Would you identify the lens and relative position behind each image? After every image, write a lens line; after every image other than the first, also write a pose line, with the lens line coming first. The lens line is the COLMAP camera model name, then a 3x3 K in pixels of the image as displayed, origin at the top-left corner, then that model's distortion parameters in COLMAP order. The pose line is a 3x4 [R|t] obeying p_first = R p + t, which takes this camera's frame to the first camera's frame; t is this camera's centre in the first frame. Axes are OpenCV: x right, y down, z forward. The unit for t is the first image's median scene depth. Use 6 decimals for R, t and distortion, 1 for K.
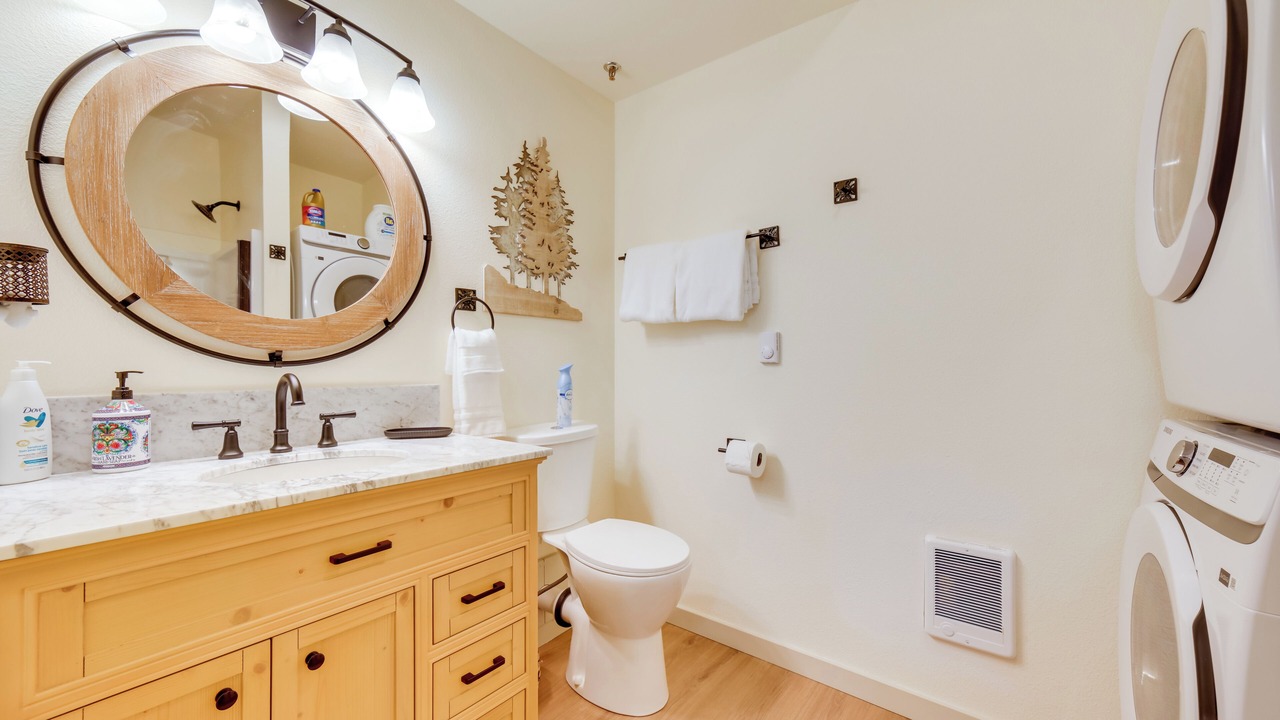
lens RADIAL K [[498.6, 0, 641.3], [0, 498.6, 359.0], [0, 0, 1]] dist [-0.000745, -0.000046]
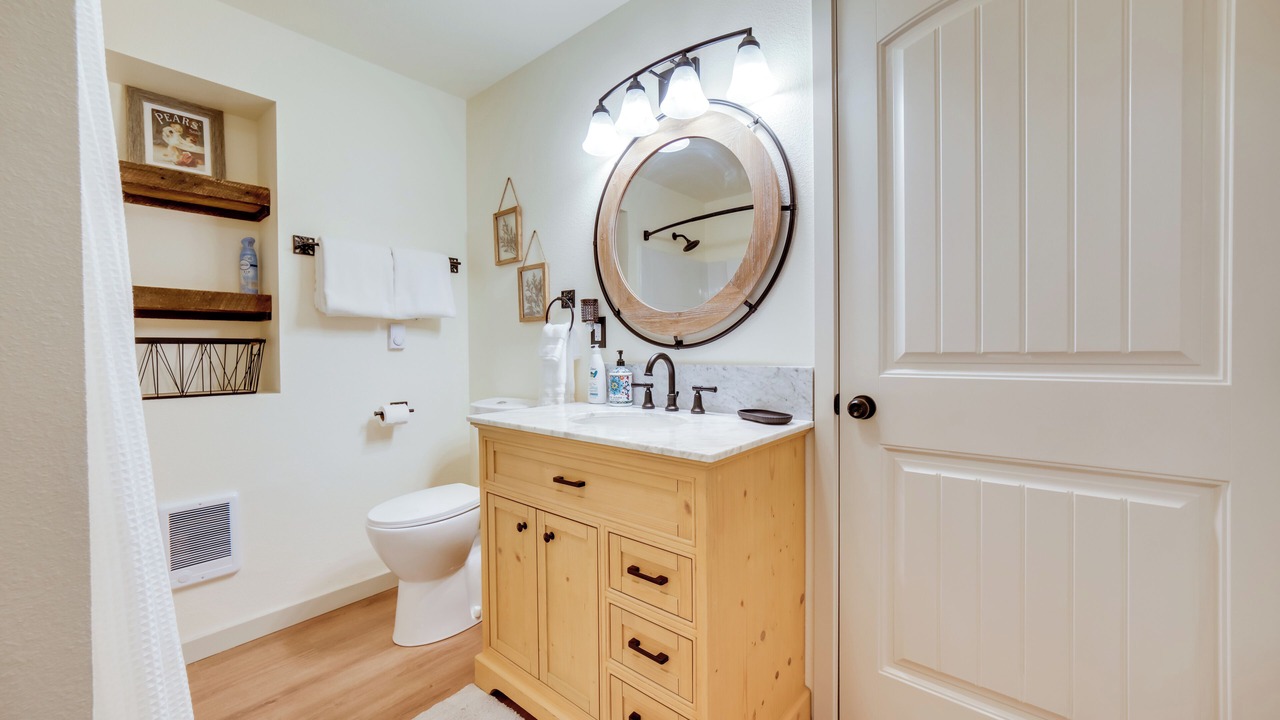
lens RADIAL K [[498.6, 0, 641.6], [0, 498.6, 359.0], [0, 0, 1]] dist [-0.000745, -0.000046]
pose [[-0.042966, 0.030163, -0.998621, 0.612407], [0.018641, 0.999394, 0.029384, 0.004303], [0.998903, -0.017353, -0.043502, 0.946310]]
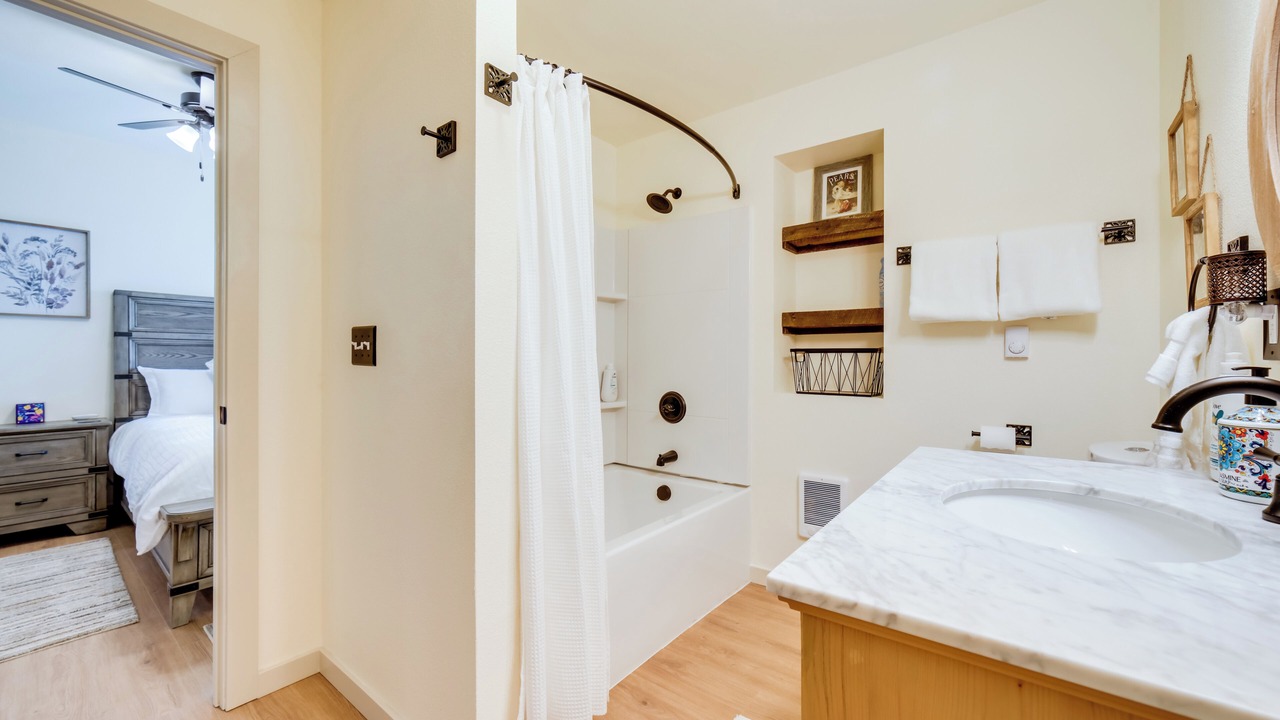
lens RADIAL K [[498.6, 0, 638.5], [0, 498.6, 358.3], [0, 0, 1]] dist [-0.000745, -0.000046]
pose [[-0.999938, 0.011103, -0.000435, -0.091262], [0.011107, 0.999887, -0.010167, 0.008581], [0.000322, -0.010171, -0.999948, 1.430275]]
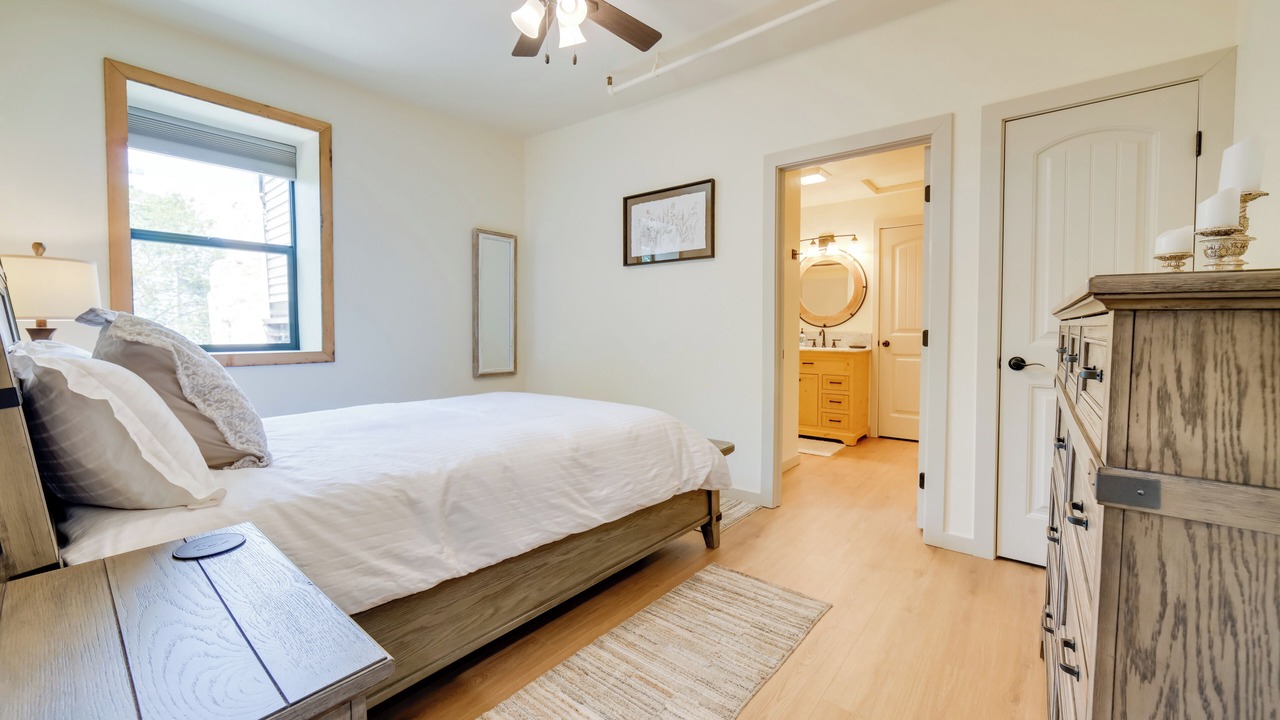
lens RADIAL K [[498.6, 0, 638.6], [0, 498.6, 353.6], [0, 0, 1]] dist [-0.000745, -0.000046]
pose [[-0.012319, 0.043927, -0.998959, 3.457741], [0.009875, 0.998991, 0.043807, 0.035200], [0.999875, -0.009325, -0.012740, -0.519059]]
